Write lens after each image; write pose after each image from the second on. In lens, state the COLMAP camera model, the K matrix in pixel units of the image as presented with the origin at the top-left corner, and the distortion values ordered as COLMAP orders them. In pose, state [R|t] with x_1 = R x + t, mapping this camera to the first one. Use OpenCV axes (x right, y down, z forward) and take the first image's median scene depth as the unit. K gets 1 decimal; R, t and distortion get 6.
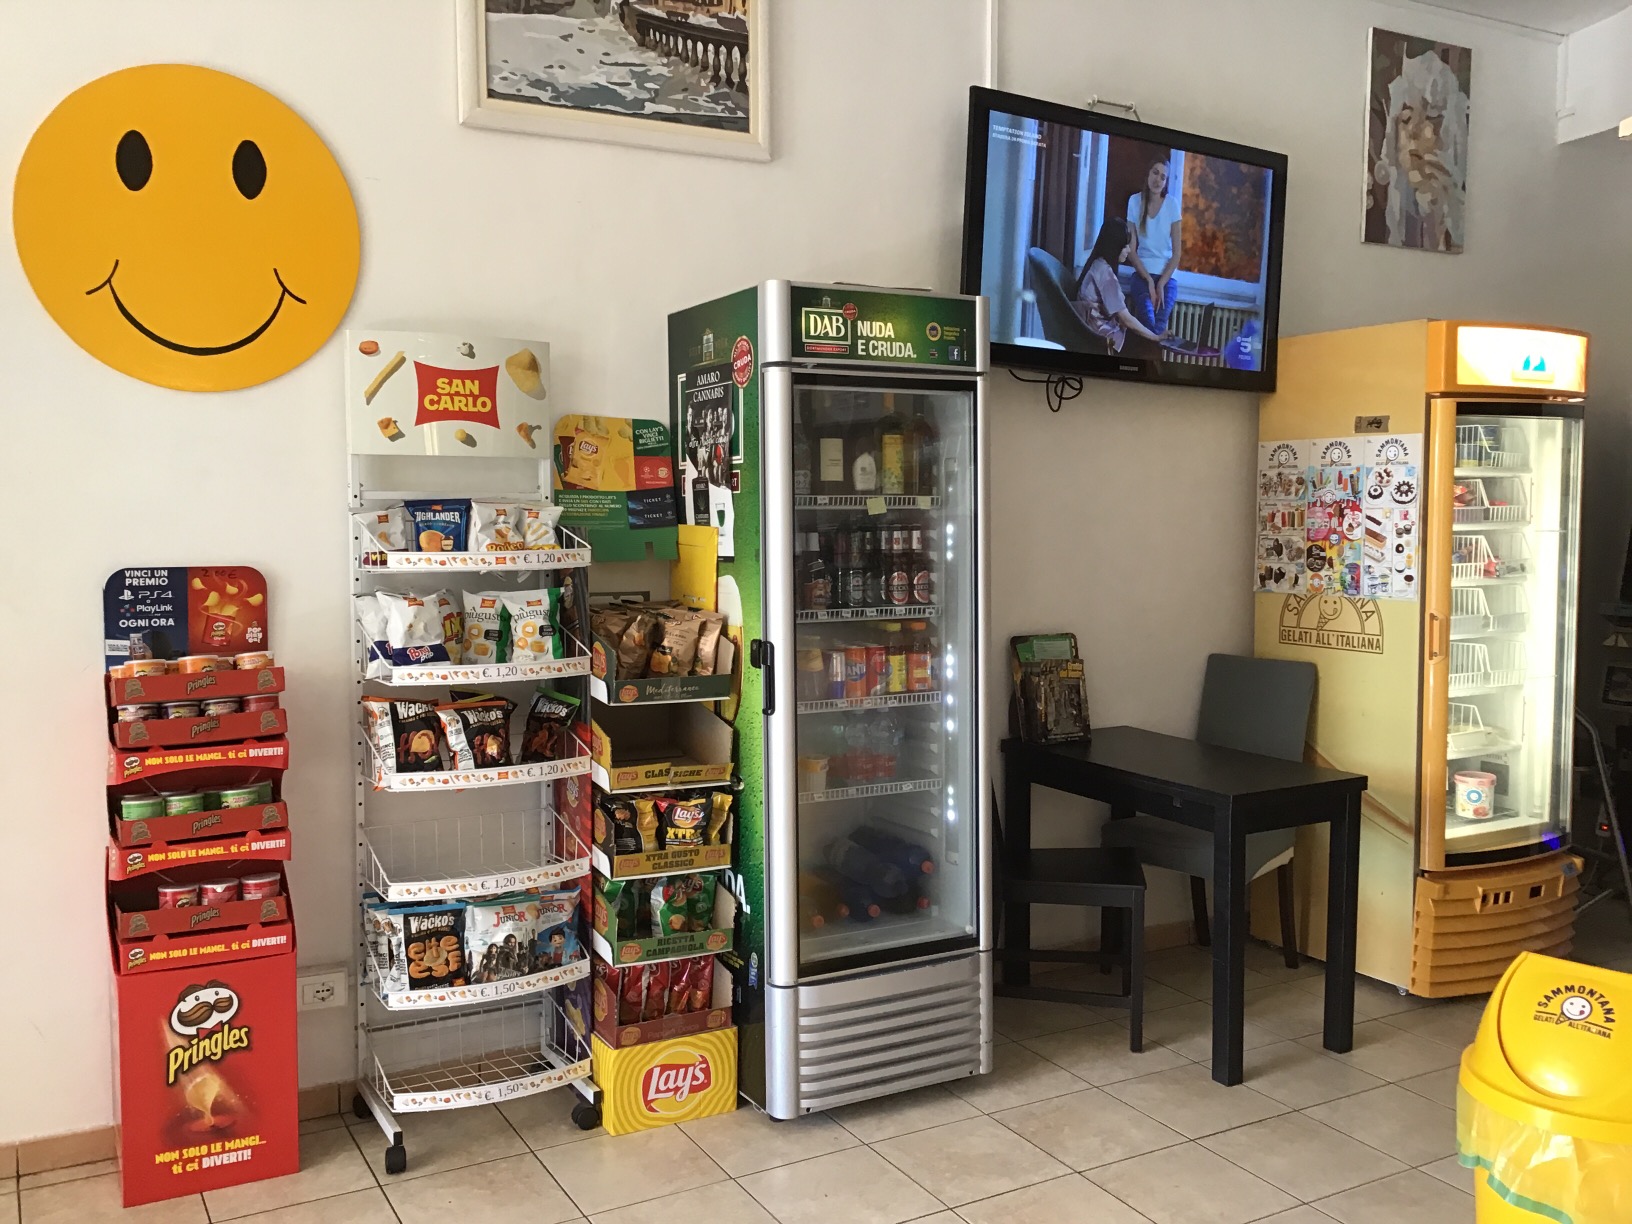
lens RADIAL K [[1461.8, 0, 812.2], [0, 1461.8, 613.2], [0, 0, 1]] dist [0.072171, -0.157528]
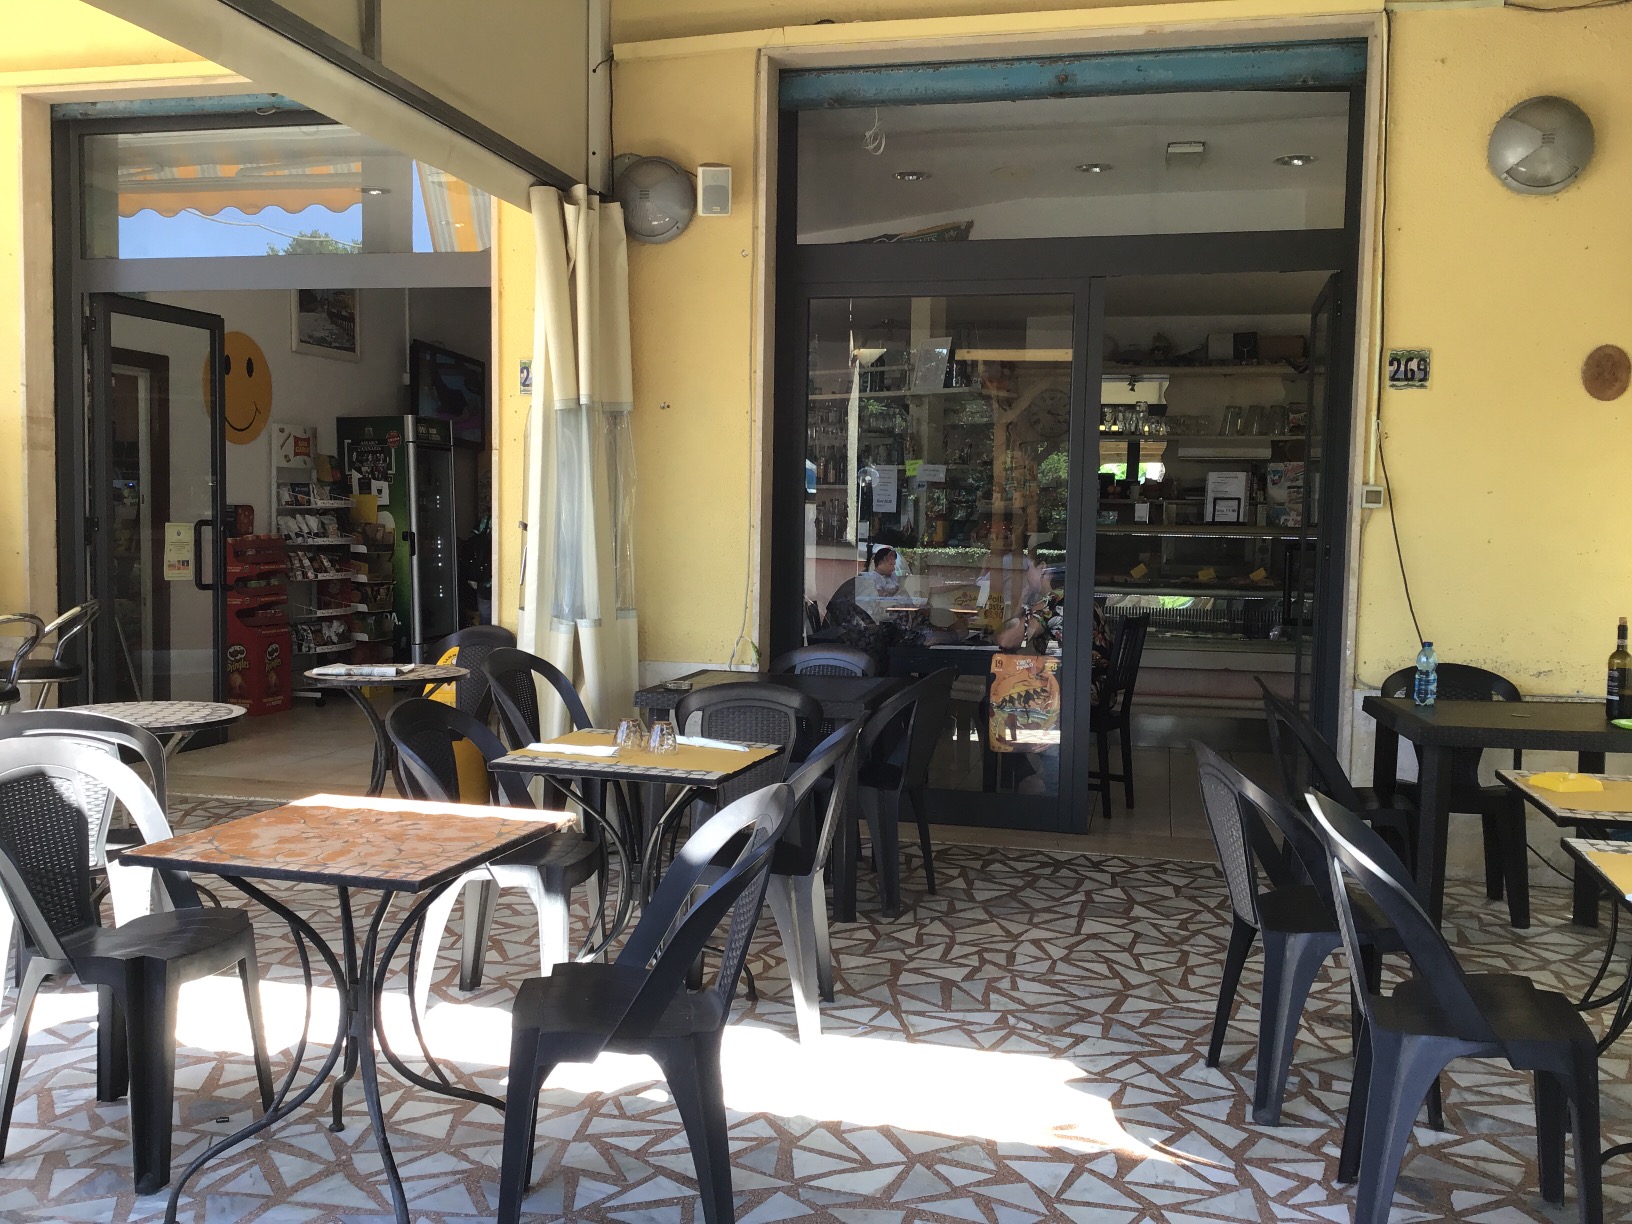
lens RADIAL K [[1461.8, 0, 817.2], [0, 1461.8, 609.2], [0, 0, 1]] dist [0.072171, -0.157528]
pose [[0.680894, -0.042035, 0.731175, -1.647236], [0.050728, 0.998661, 0.010173, 0.186437], [-0.730623, 0.030164, 0.682114, -1.655749]]
